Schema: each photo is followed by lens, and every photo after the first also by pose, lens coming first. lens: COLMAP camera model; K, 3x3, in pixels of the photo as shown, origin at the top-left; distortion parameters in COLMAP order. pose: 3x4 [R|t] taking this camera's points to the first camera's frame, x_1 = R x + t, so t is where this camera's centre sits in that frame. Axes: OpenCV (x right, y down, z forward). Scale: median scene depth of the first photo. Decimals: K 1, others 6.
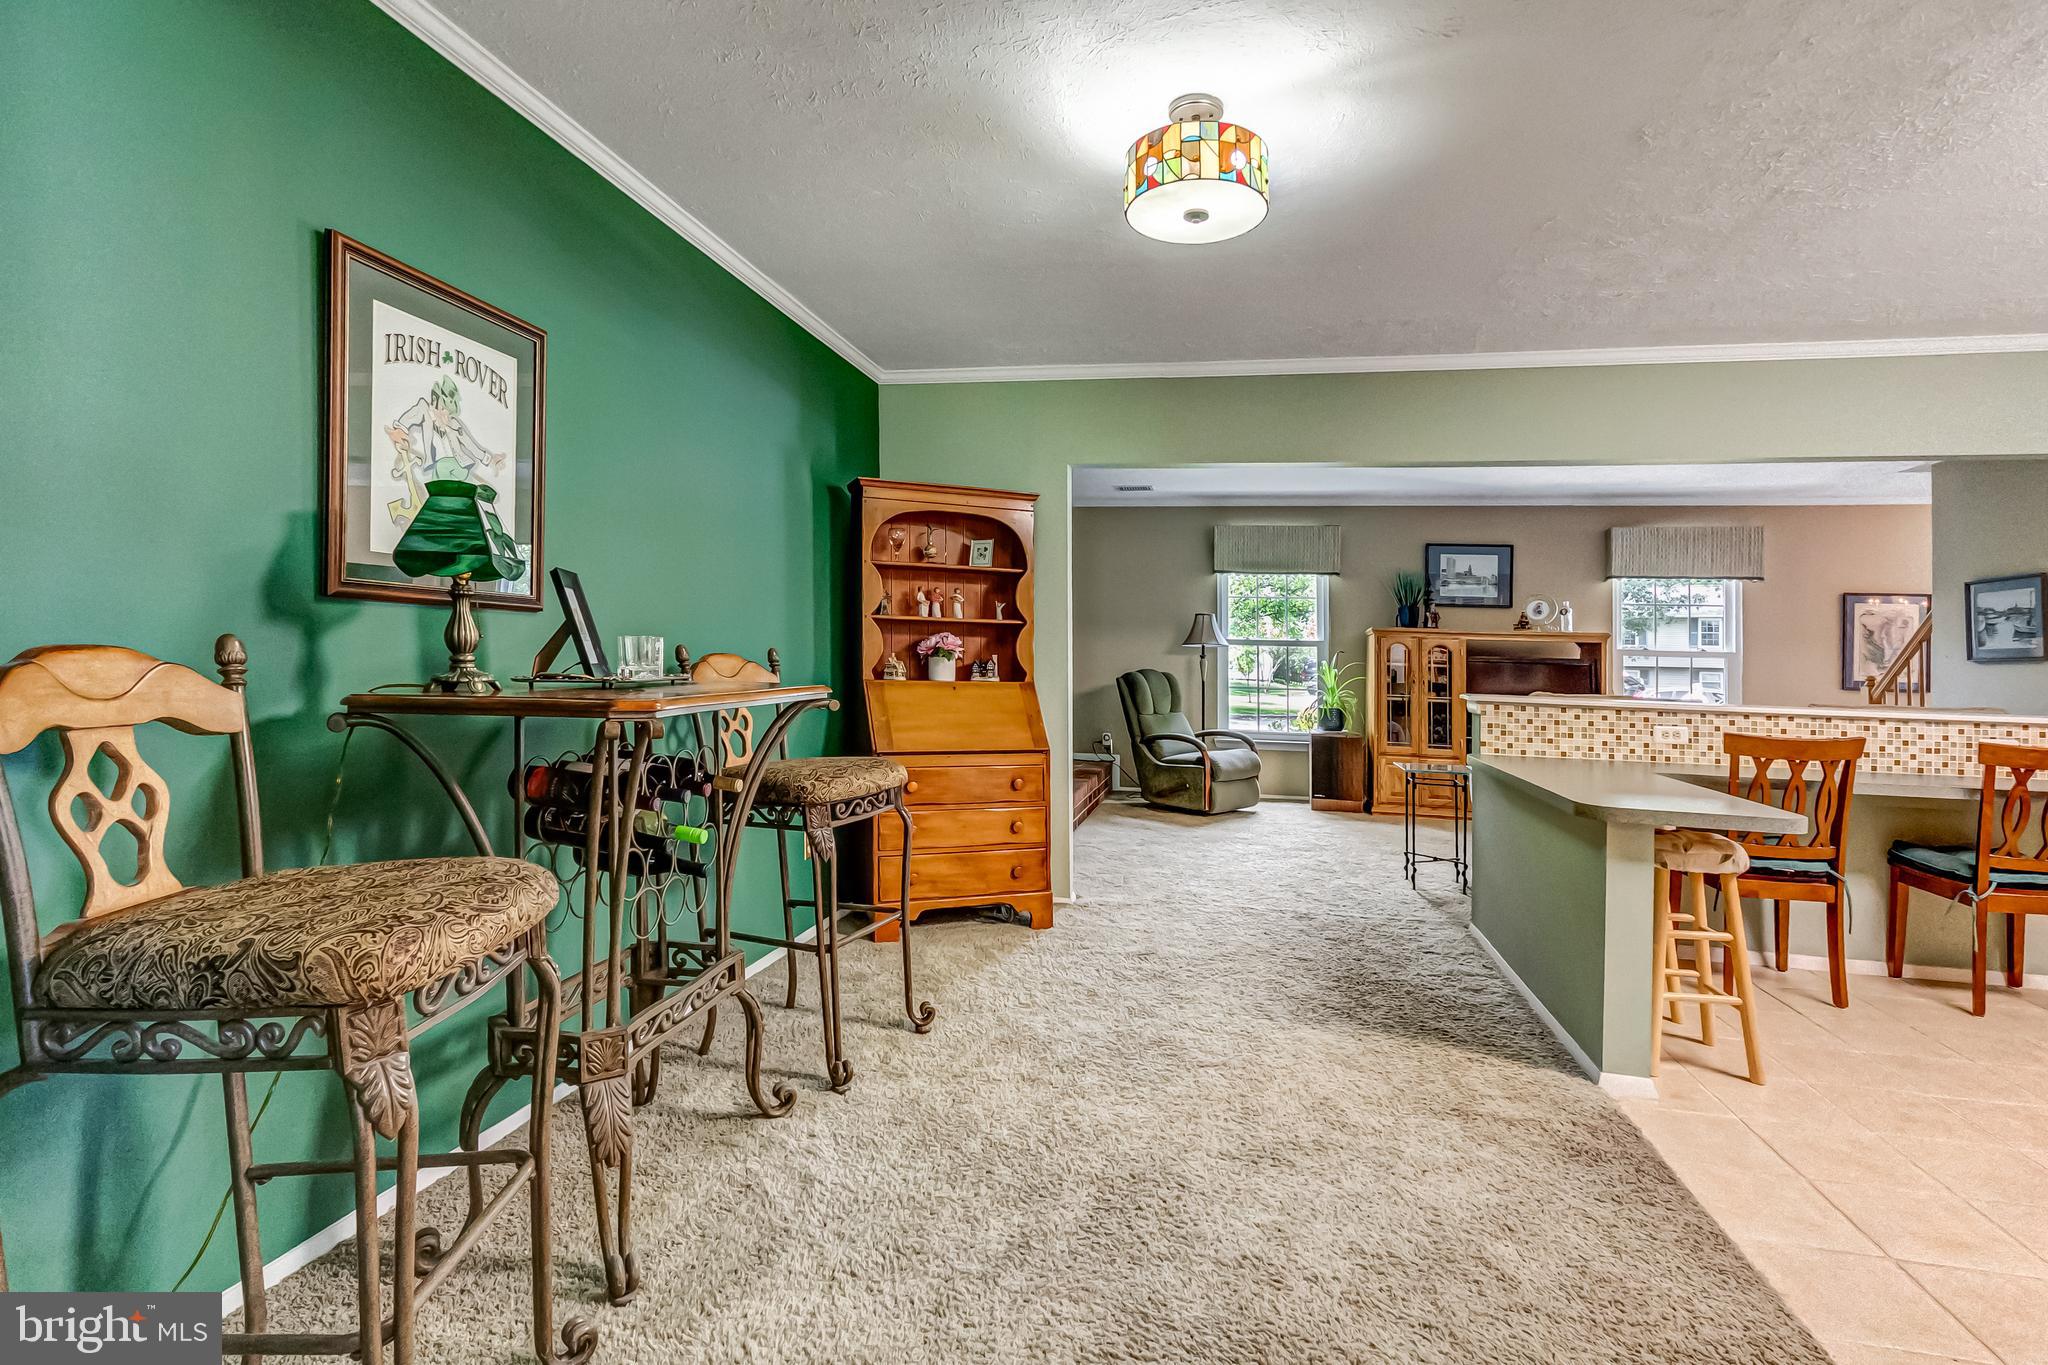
lens RADIAL K [[968.2, 0, 1025.9], [0, 968.2, 662.7], [0, 0, 1]] dist [-0.006489, 0.000822]
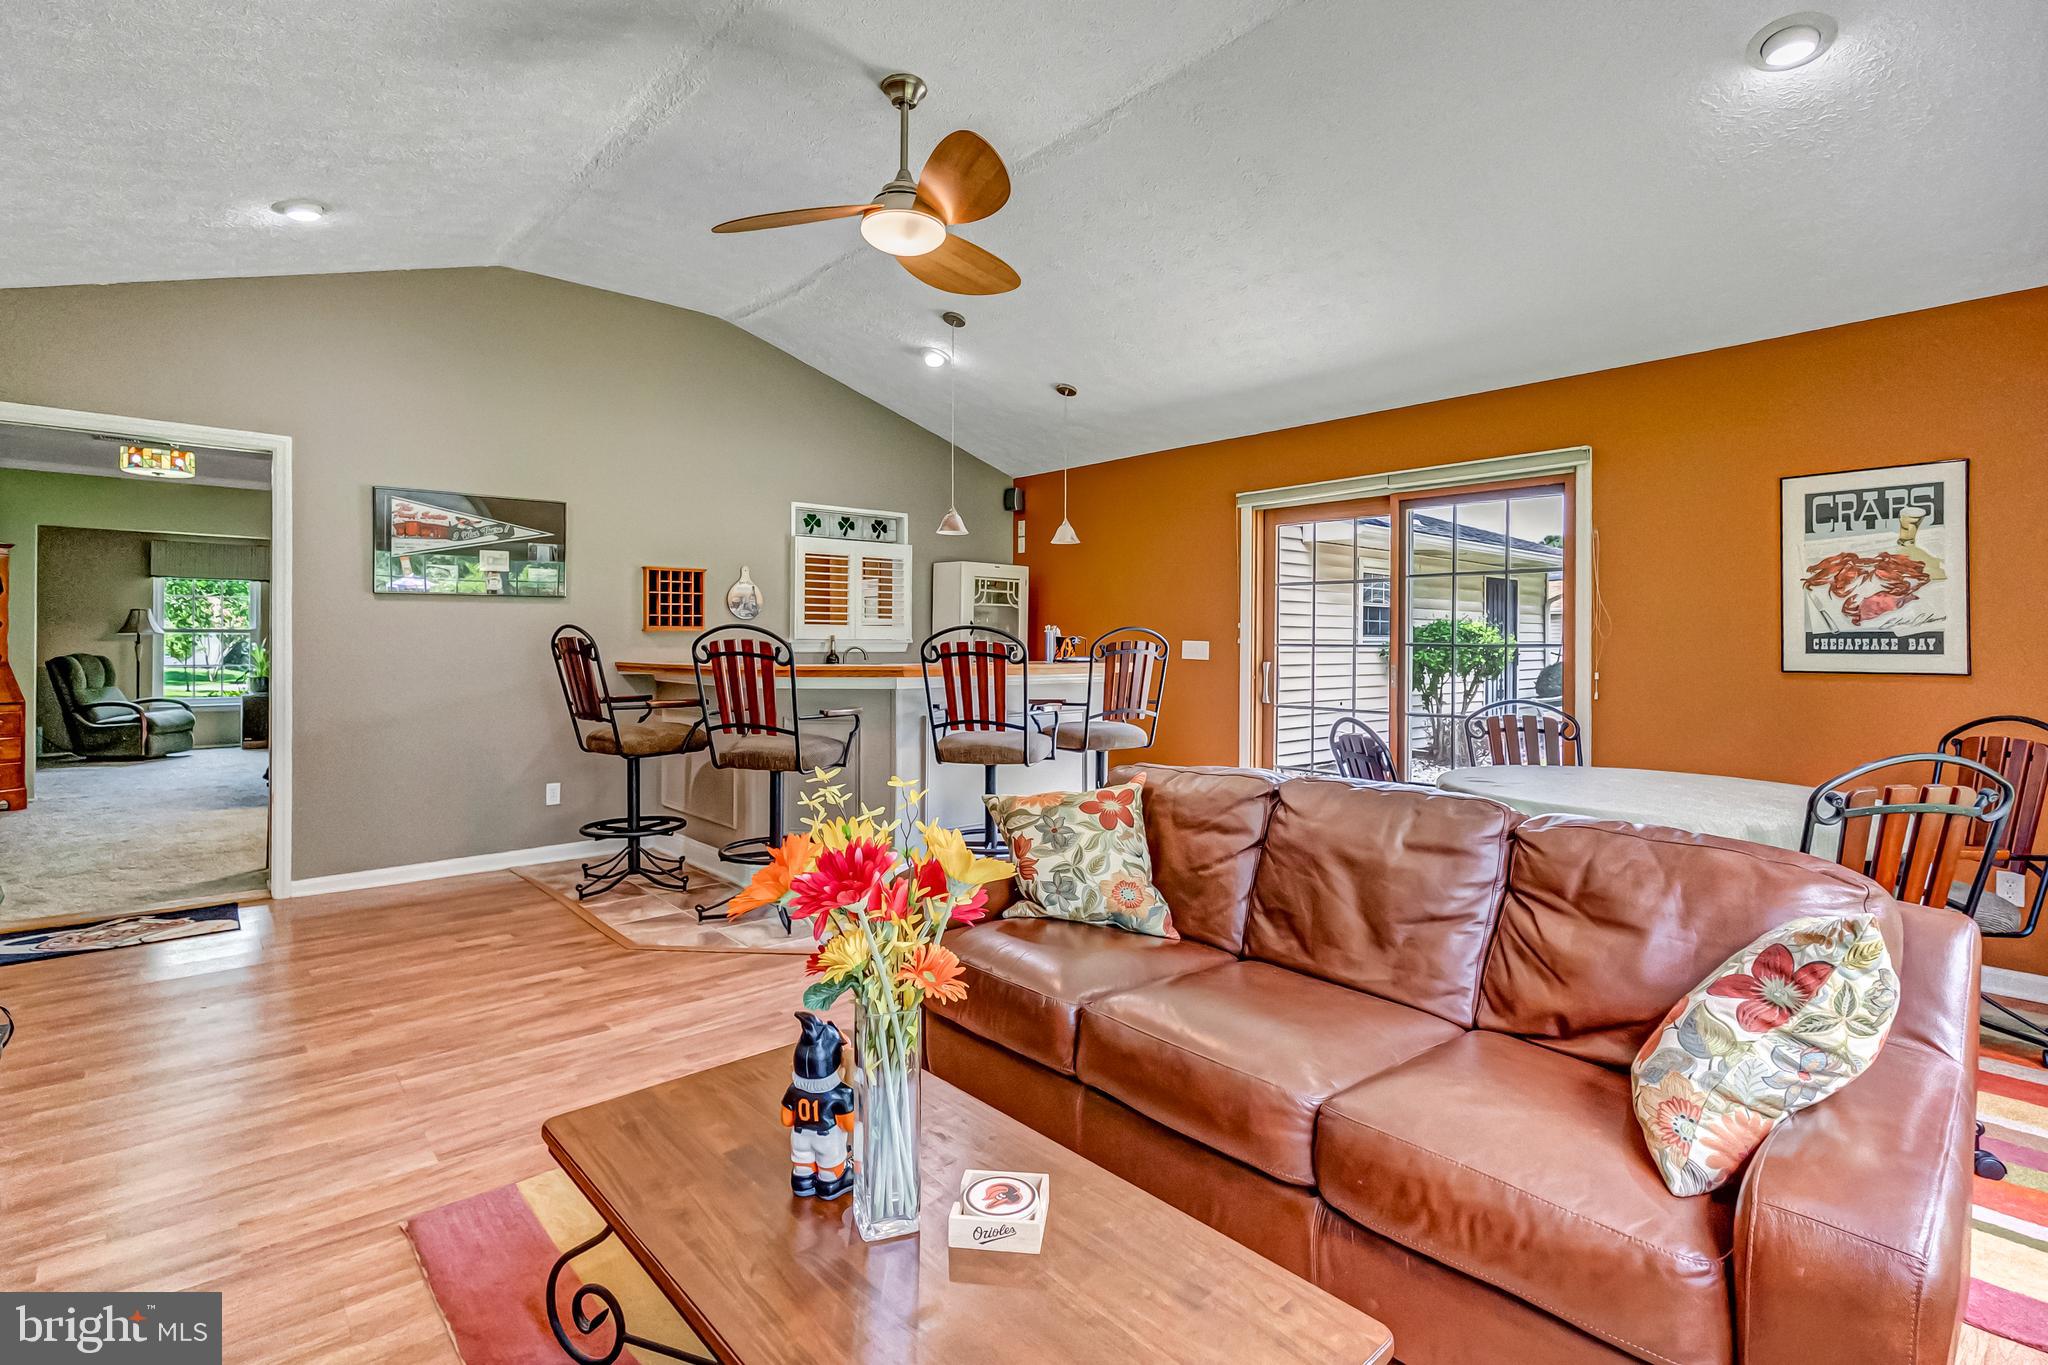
lens RADIAL K [[968.2, 0, 1057.5], [0, 968.2, 642.7], [0, 0, 1]] dist [-0.006489, 0.000822]
pose [[0.572517, 0.009189, 0.819841, -0.178821], [-0.004612, 0.999957, -0.007987, -0.001776], [-0.819880, 0.000791, 0.572535, -0.785339]]
